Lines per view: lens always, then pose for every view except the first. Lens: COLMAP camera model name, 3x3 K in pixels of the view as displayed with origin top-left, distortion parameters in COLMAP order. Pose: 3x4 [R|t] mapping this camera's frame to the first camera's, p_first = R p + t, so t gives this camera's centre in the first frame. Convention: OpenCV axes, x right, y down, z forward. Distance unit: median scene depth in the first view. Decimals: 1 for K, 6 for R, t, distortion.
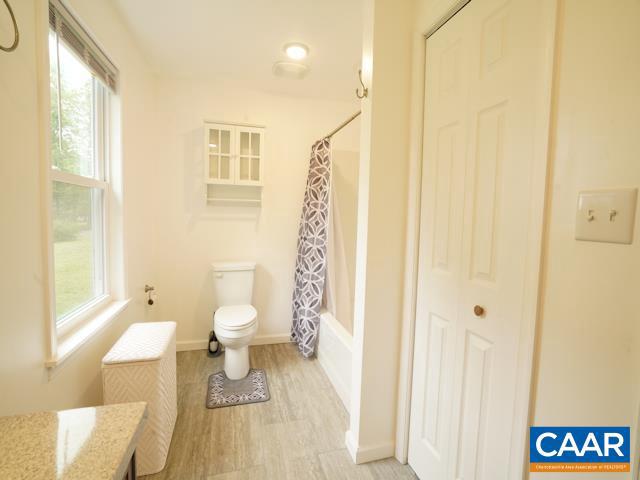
lens RADIAL K [[295.7, 0, 320.4], [0, 295.7, 236.0], [0, 0, 1]] dist [-0.051919, 0.023452]
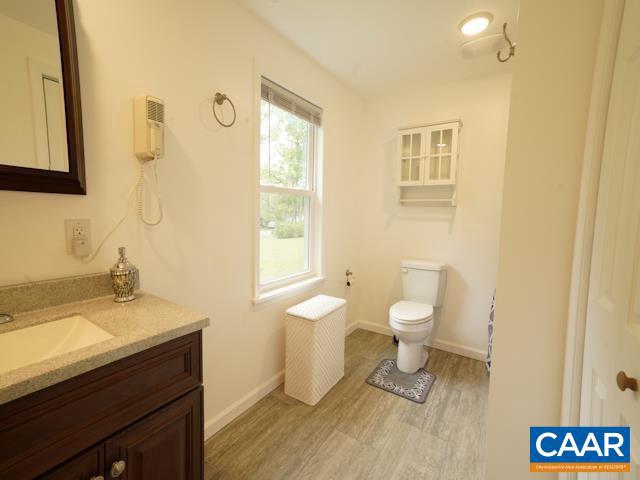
lens RADIAL K [[286.7, 0, 319.8], [0, 286.7, 237.9], [0, 0, 1]] dist [-0.002367, 0.000367]
pose [[0.636378, 0.056931, -0.769274, 0.282640], [-0.055419, 0.998070, 0.028018, 0.000227], [0.769384, 0.024803, 0.638305, 0.099053]]
